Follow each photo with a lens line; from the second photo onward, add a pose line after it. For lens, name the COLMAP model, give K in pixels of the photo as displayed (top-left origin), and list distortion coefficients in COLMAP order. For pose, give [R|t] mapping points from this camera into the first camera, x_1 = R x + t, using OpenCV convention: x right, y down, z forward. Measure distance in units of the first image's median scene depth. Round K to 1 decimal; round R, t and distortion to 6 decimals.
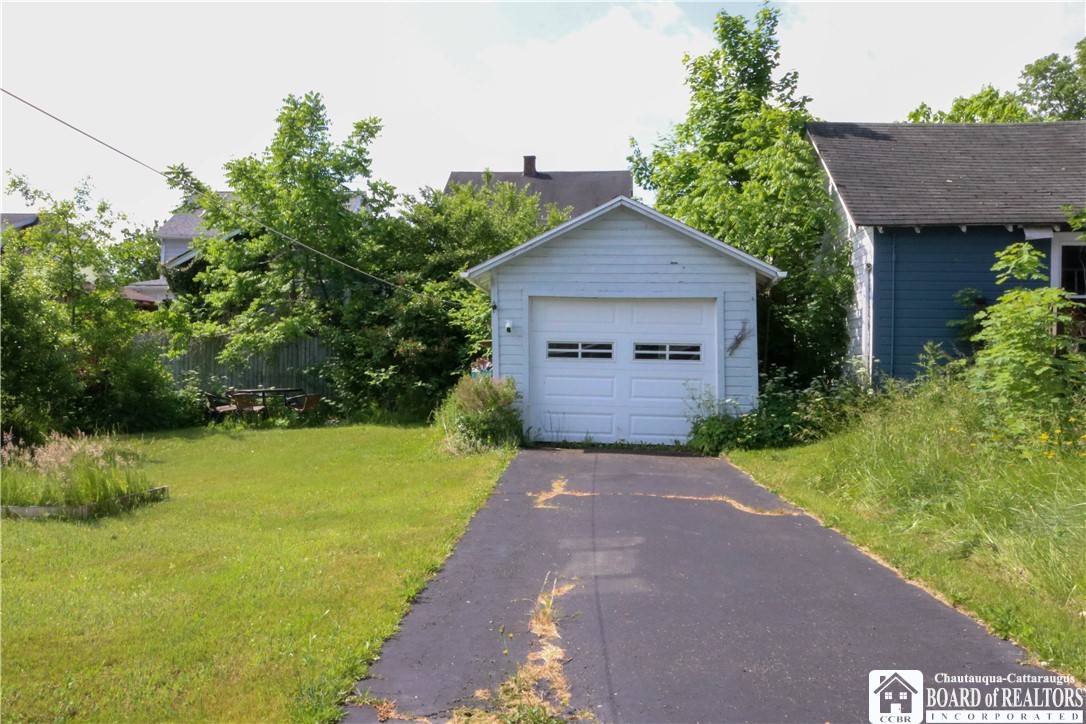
lens RADIAL K [[987.1, 0, 543.0], [0, 987.1, 362.0], [0, 0, 1]] dist [0.005892, 0.118610]
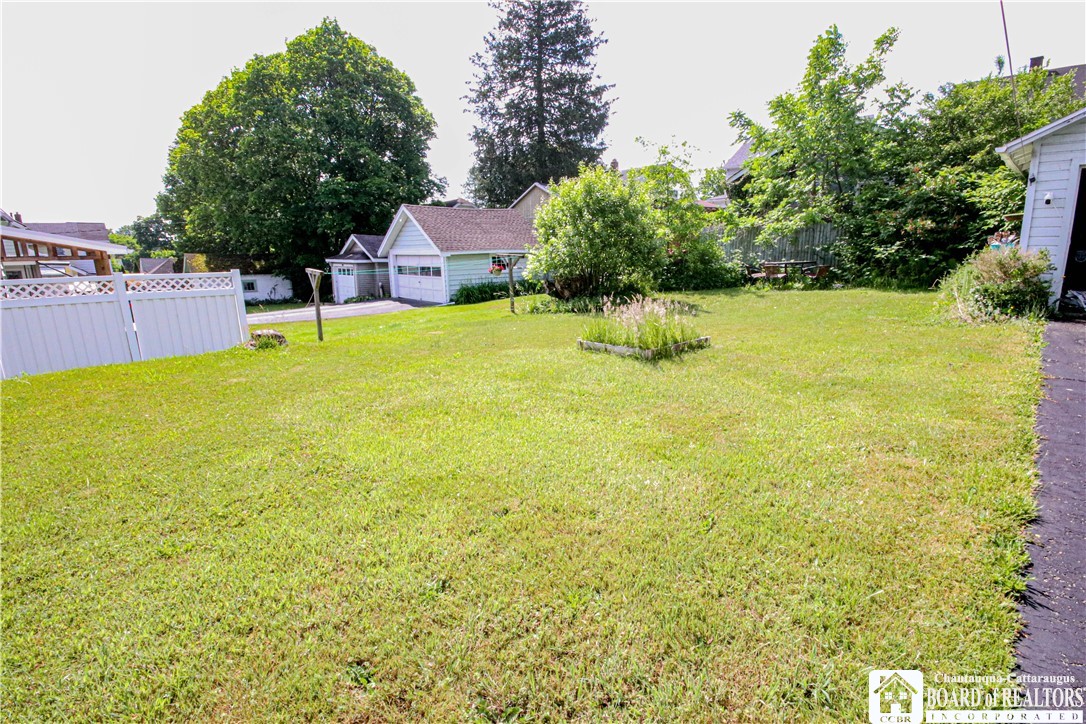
lens RADIAL K [[501.8, 0, 543.0], [0, 501.8, 362.0], [0, 0, 1]] dist [-0.000230, 0.000031]
pose [[0.756839, 0.119745, -0.642539, -0.065334], [0.029181, 0.975903, 0.216243, 0.001606], [0.652950, -0.182411, 0.735108, 0.210424]]
